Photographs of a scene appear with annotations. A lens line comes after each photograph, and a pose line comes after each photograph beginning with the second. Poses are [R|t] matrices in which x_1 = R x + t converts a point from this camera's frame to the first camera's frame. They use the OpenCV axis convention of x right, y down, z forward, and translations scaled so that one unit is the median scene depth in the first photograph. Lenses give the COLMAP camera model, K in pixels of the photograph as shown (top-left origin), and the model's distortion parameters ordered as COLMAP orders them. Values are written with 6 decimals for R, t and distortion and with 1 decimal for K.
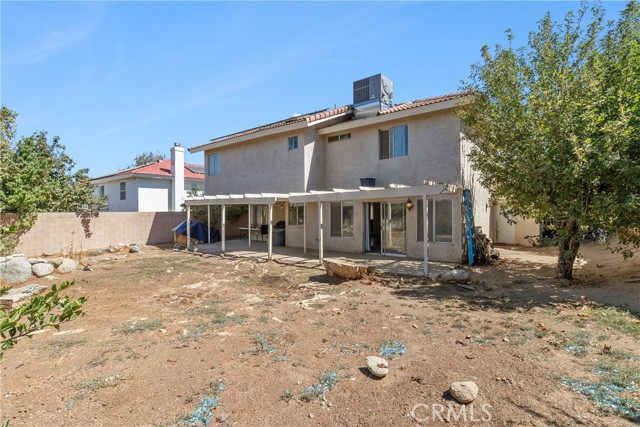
lens RADIAL K [[297.1, 0, 319.1], [0, 297.1, 212.4], [0, 0, 1]] dist [-0.000404, 0.000602]
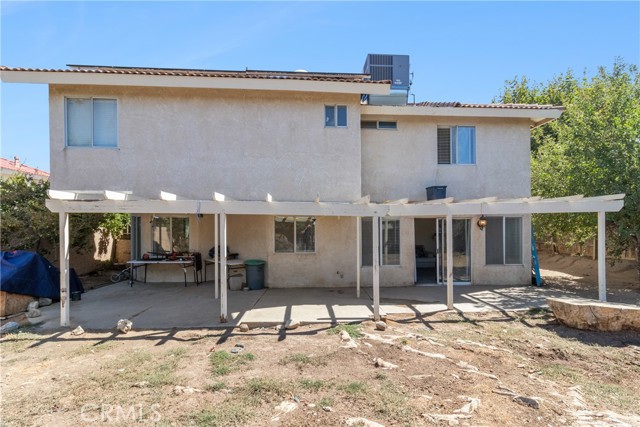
lens RADIAL K [[297.1, 0, 317.7], [0, 297.1, 228.6], [0, 0, 1]] dist [-0.000404, 0.000602]
pose [[0.749924, -0.003153, 0.661517, -0.514915], [-0.003981, 0.999949, 0.009280, -0.012664], [-0.661512, -0.009592, 0.749873, 0.578665]]
